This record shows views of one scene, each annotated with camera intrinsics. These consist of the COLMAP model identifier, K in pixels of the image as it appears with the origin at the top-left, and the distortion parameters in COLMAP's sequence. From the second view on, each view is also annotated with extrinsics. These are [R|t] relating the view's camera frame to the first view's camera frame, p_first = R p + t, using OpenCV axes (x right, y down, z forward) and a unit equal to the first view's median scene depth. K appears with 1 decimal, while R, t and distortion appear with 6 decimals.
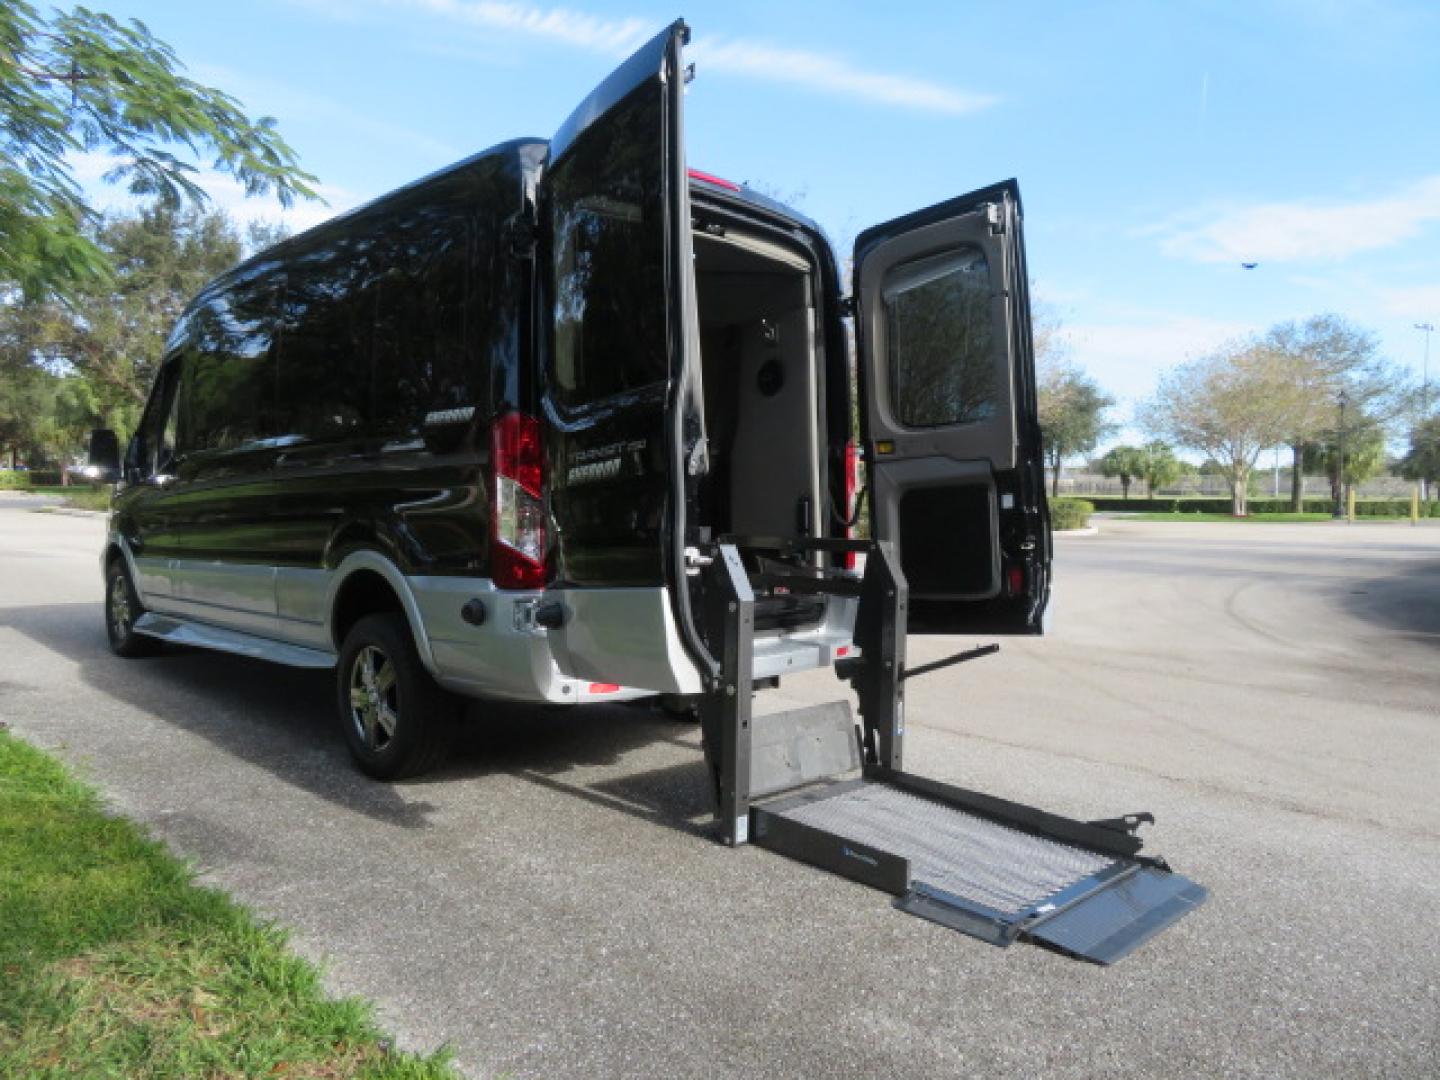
lens RADIAL K [[1014.5, 0, 724.6], [0, 1014.5, 512.3], [0, 0, 1]] dist [-0.000548, 0.002640]
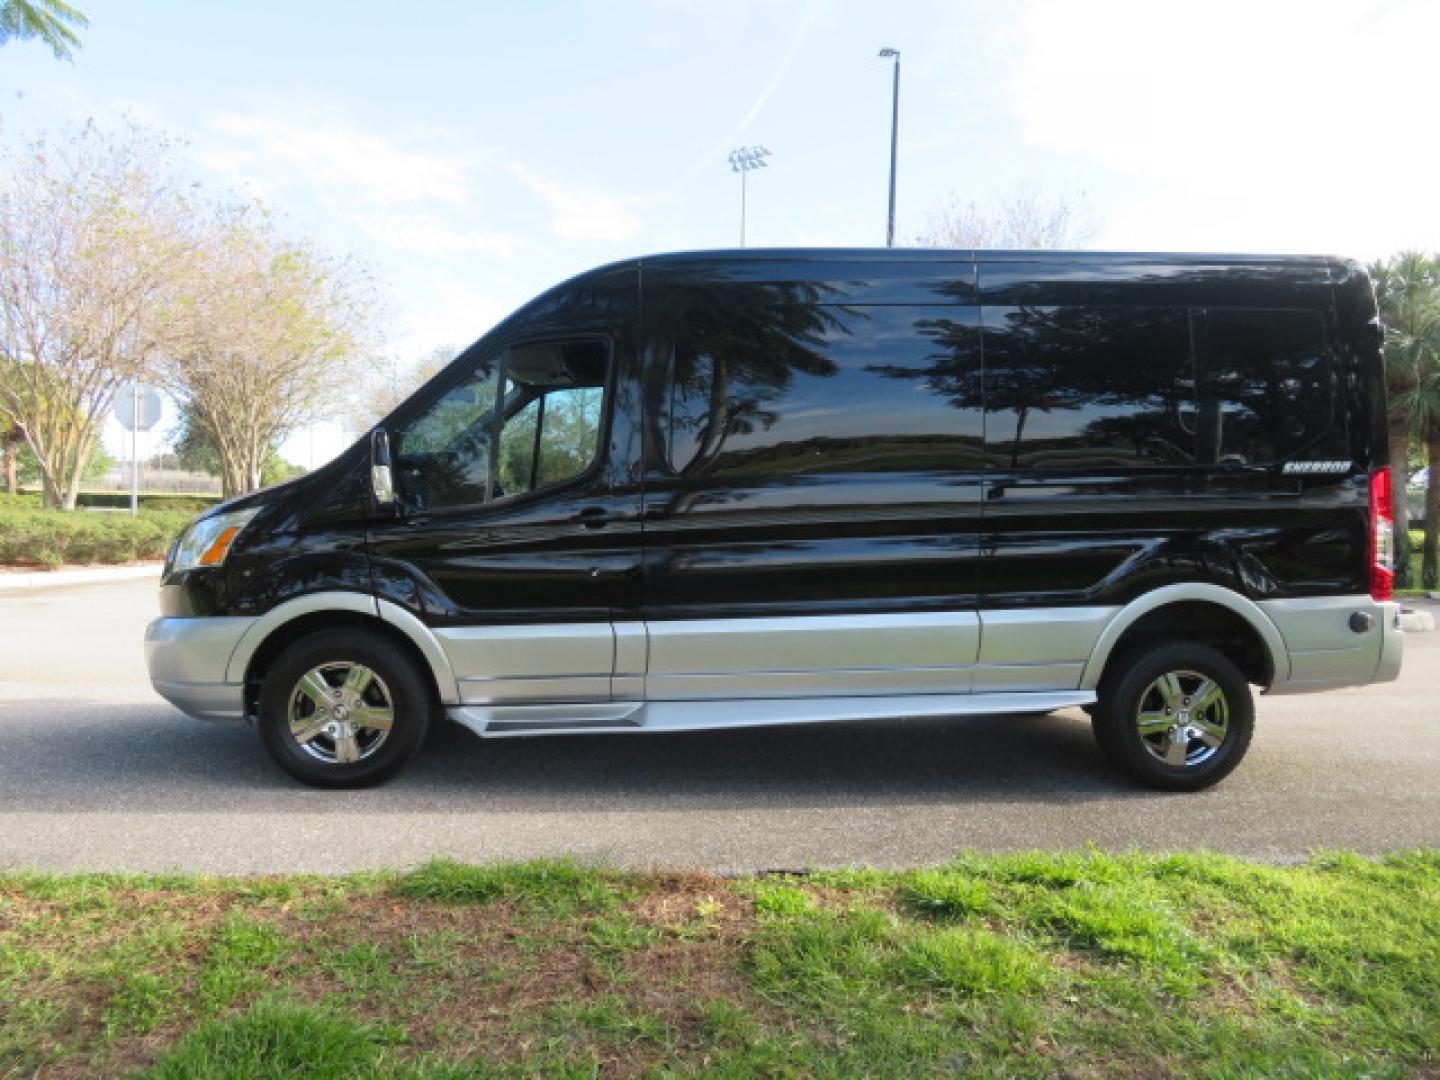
lens RADIAL K [[993.2, 0, 718.1], [0, 993.2, 522.5], [0, 0, 1]] dist [-0.008315, 0.000321]
pose [[0.647316, -0.018617, 0.761994, -0.592486], [0.010695, 0.999825, 0.015343, -0.019434], [-0.762146, -0.001782, 0.647402, 0.279668]]
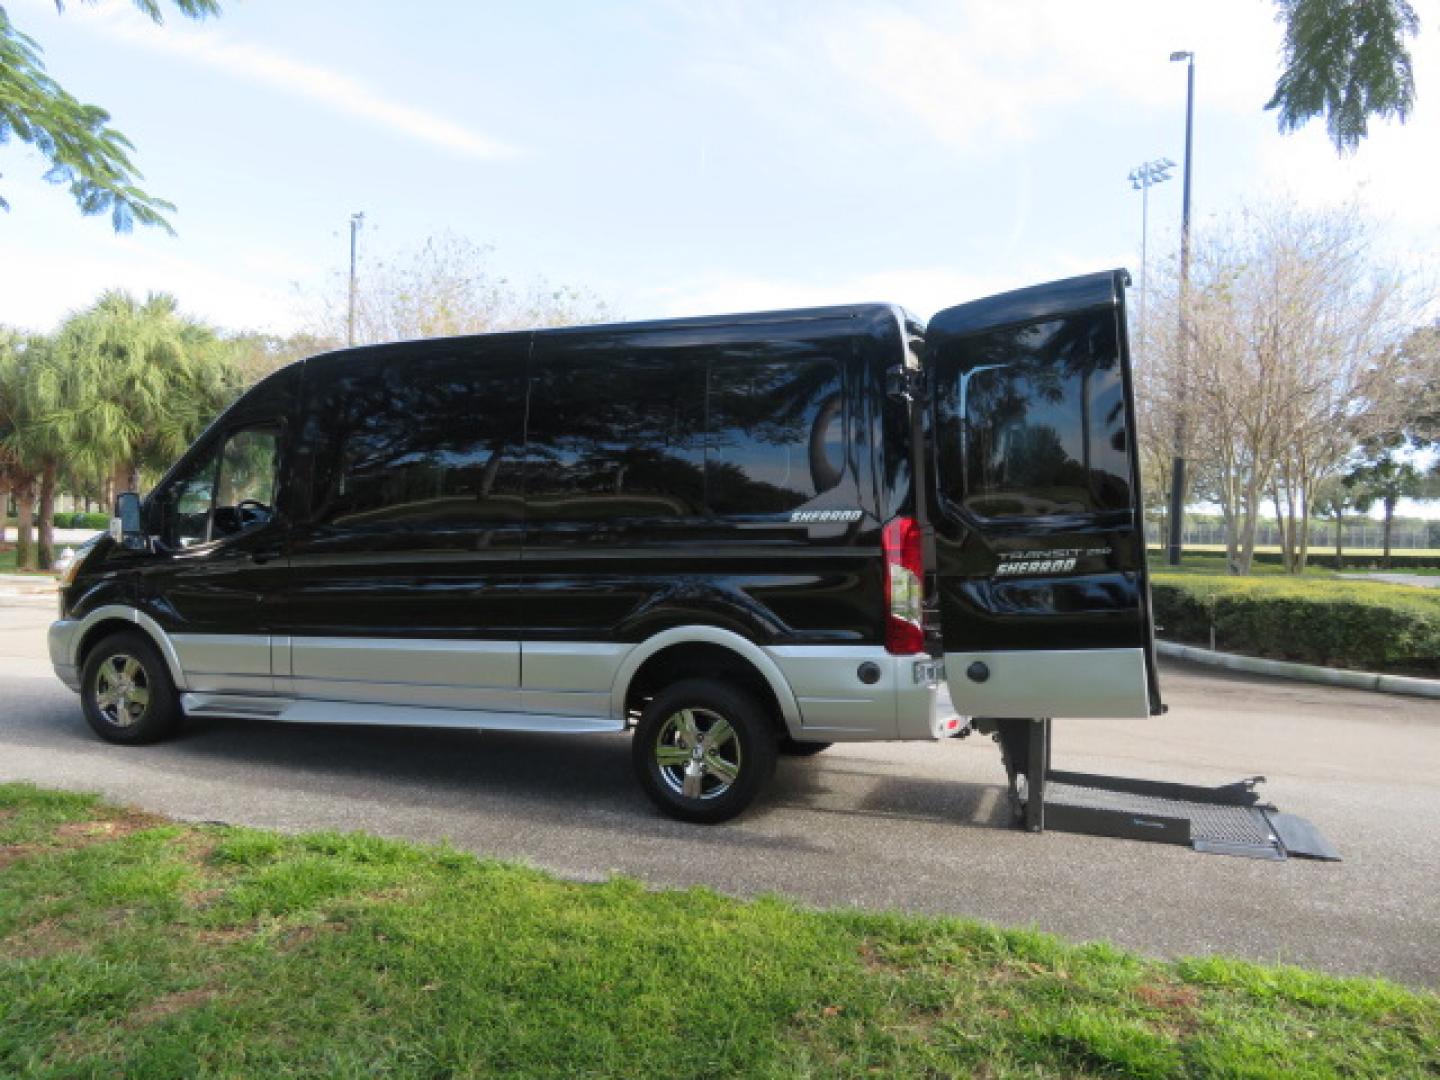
lens RADIAL K [[1014.5, 0, 724.6], [0, 1014.5, 512.3], [0, 0, 1]] dist [-0.000548, 0.002640]
pose [[0.906314, 0.017283, 0.422251, -0.325681], [-0.000159, 0.999177, -0.040556, -0.017375], [-0.422604, 0.036690, 0.905571, -0.023953]]
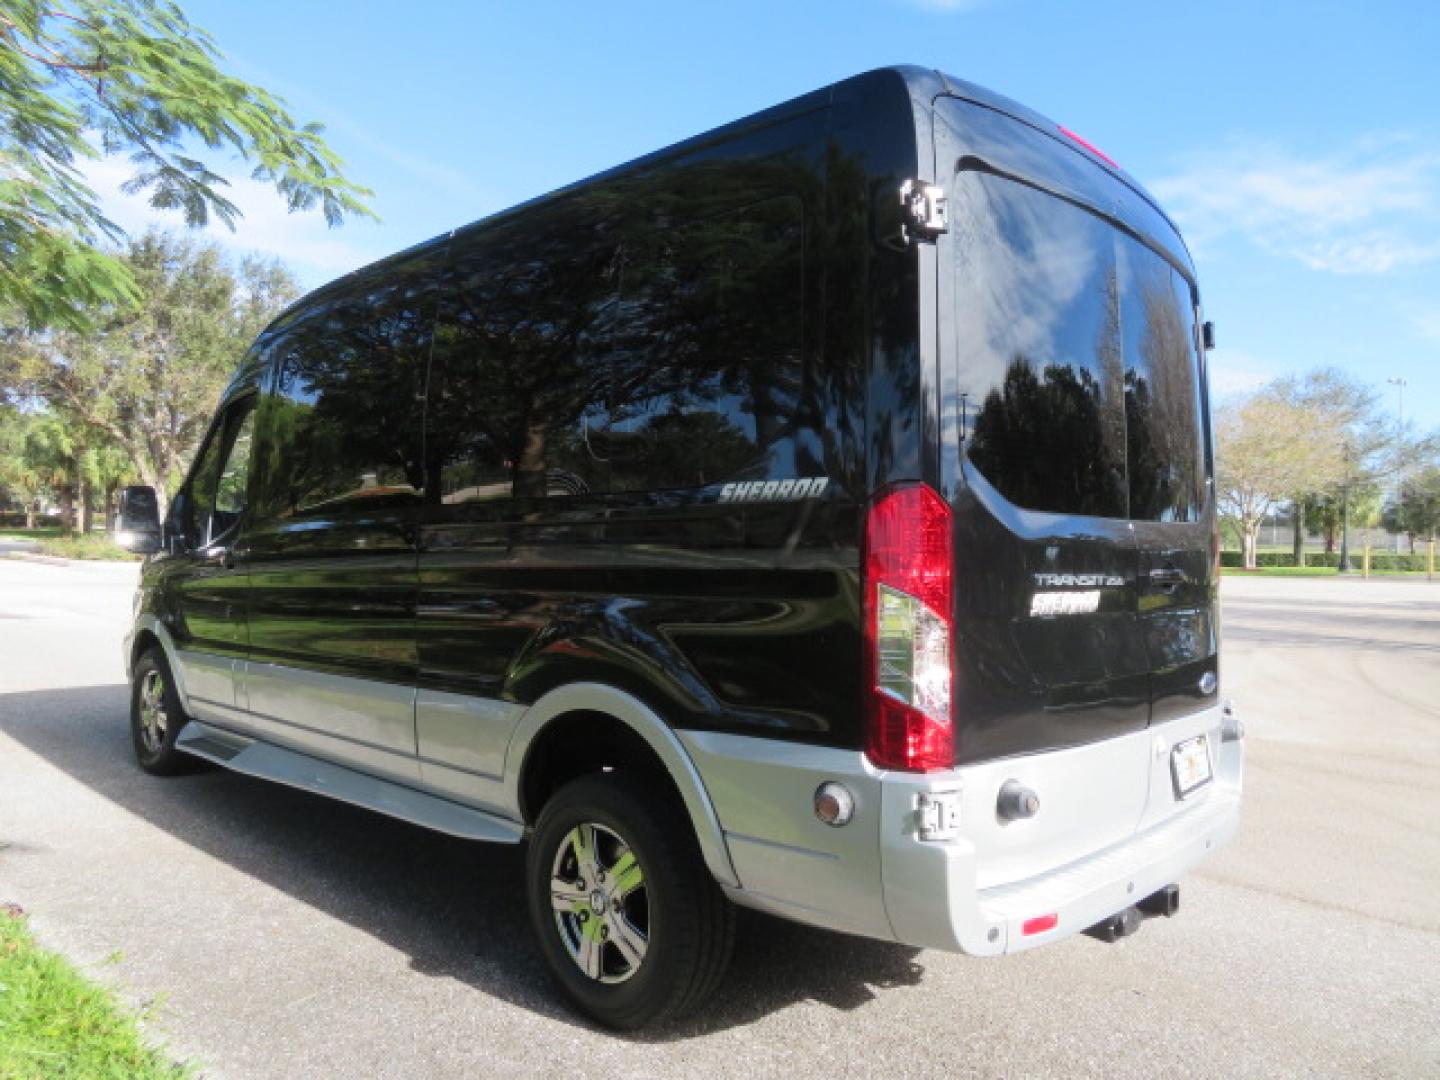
lens RADIAL K [[1020.2, 0, 736.8], [0, 1020.2, 519.7], [0, 0, 1]] dist [-0.003578, 0.000419]
pose [[0.999483, 0.007673, 0.031235, -0.112706], [-0.006467, 0.999236, -0.038531, -0.017767], [-0.031507, 0.038309, 0.998769, 0.128046]]
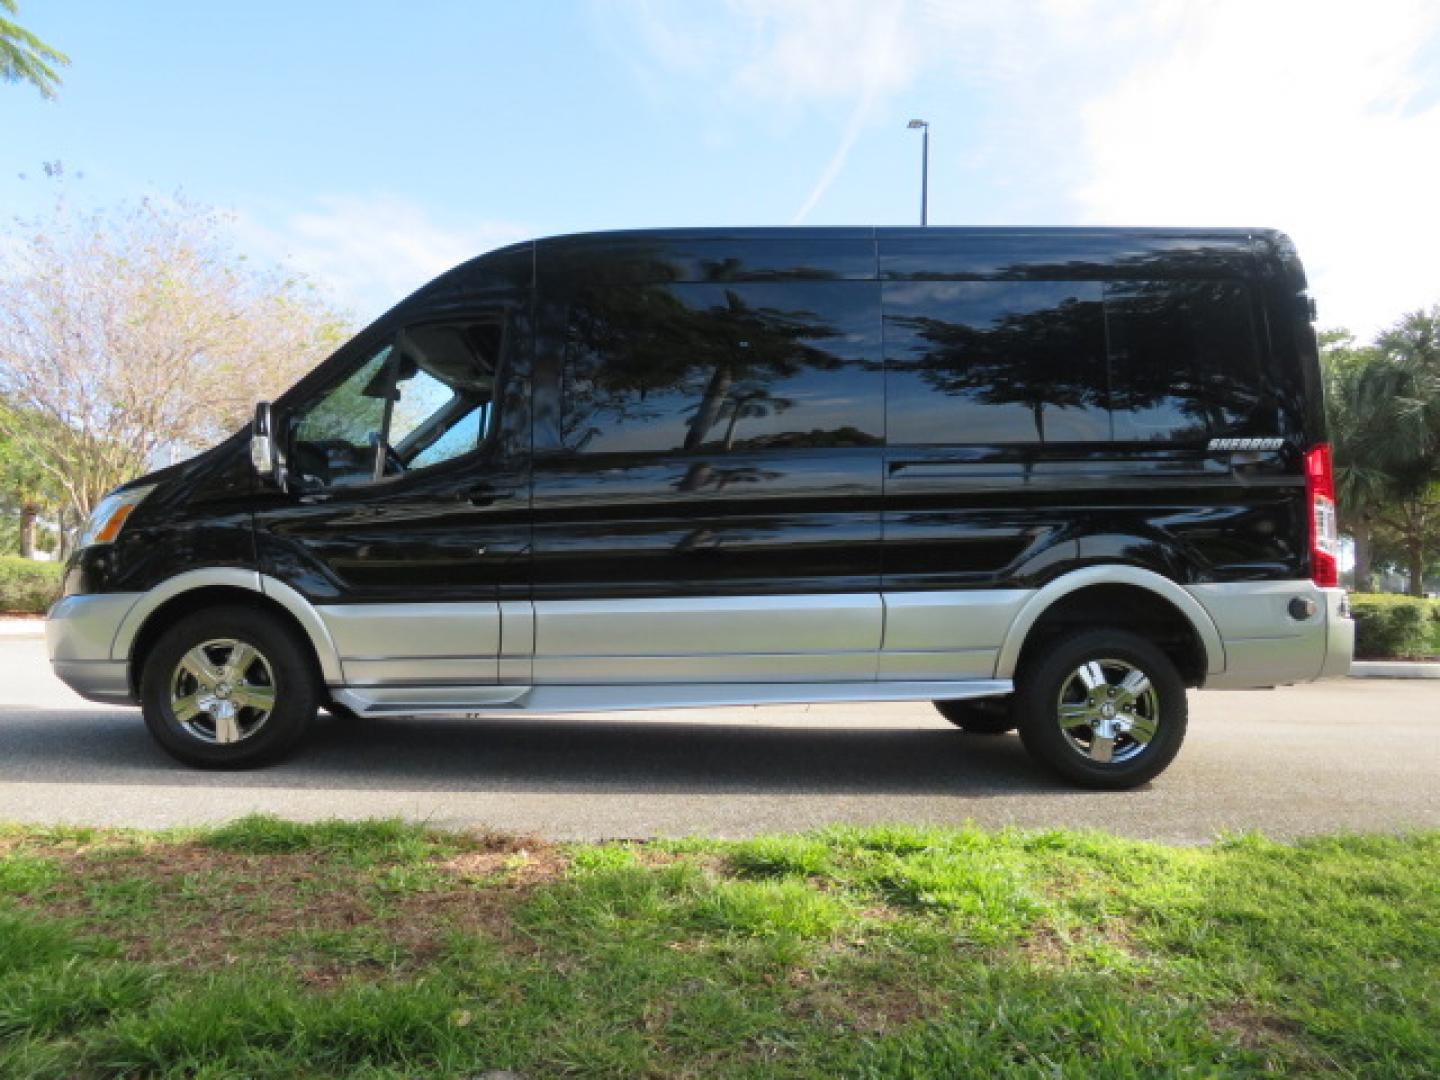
lens RADIAL K [[993.2, 0, 718.1], [0, 993.2, 522.5], [0, 0, 1]] dist [-0.008315, 0.000321]
pose [[0.692014, 0.039067, 0.720826, -0.539114], [0.011823, 0.997787, -0.065428, 0.022049], [-0.721787, 0.053799, 0.690021, 0.237031]]
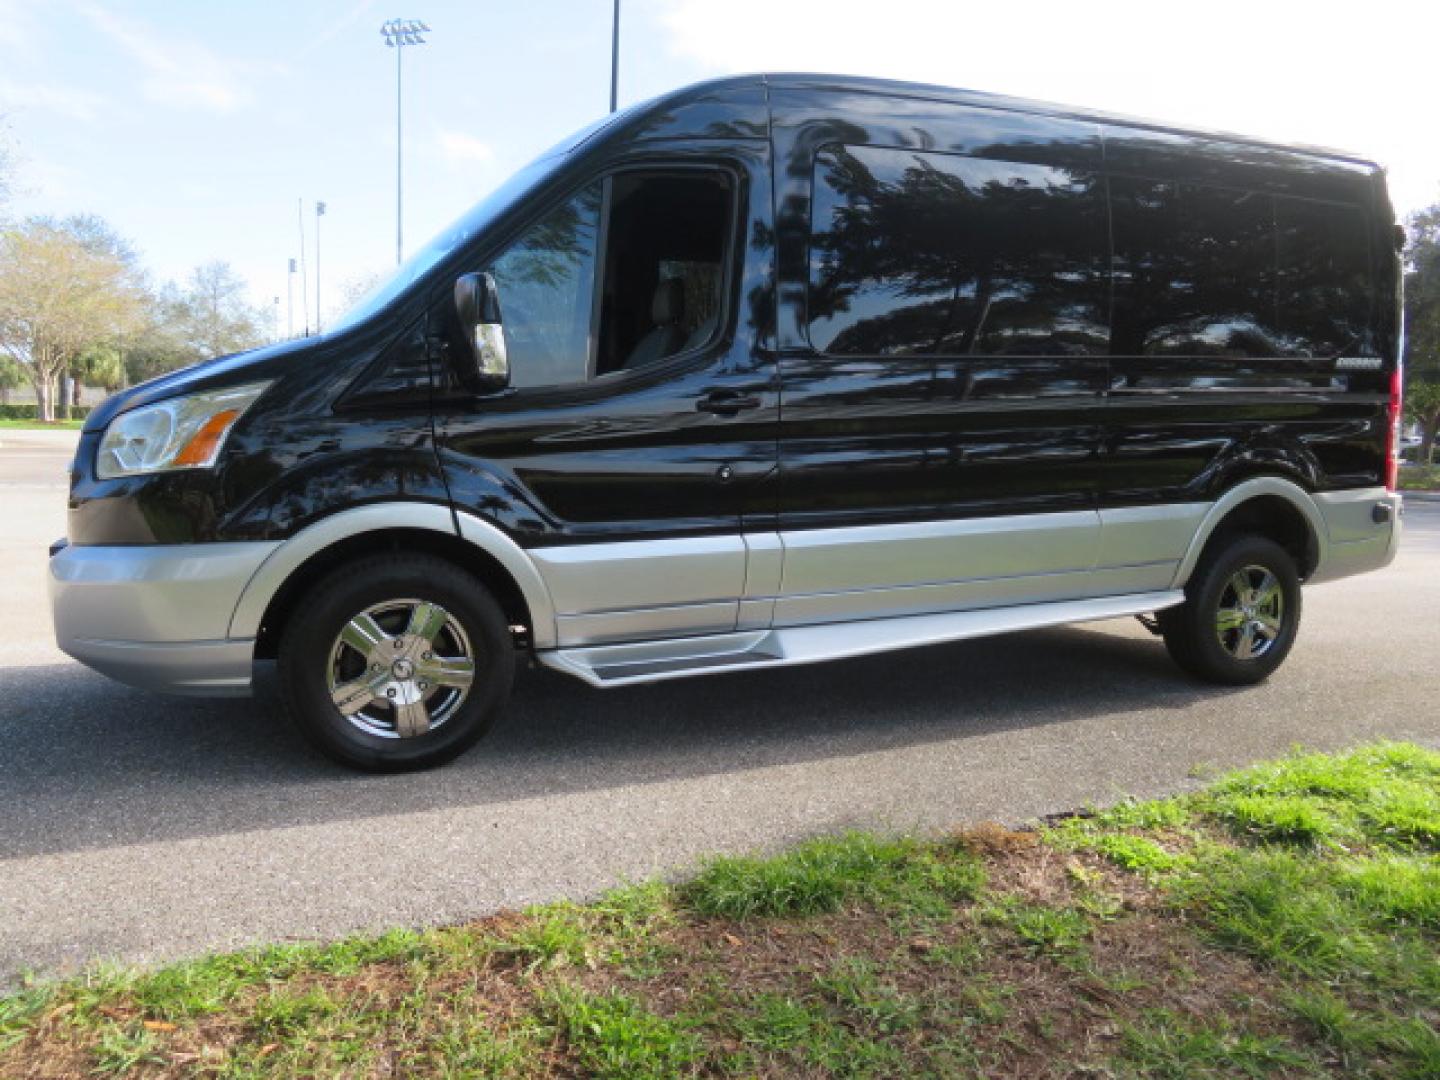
lens RADIAL K [[1009.7, 0, 717.3], [0, 1009.7, 502.9], [0, 0, 1]] dist [-0.009141, -0.001110]
pose [[0.369885, -0.083449, 0.925322, -0.622444], [0.003365, 0.996072, 0.088485, -0.012713], [-0.929071, -0.029616, 0.368713, 0.457886]]
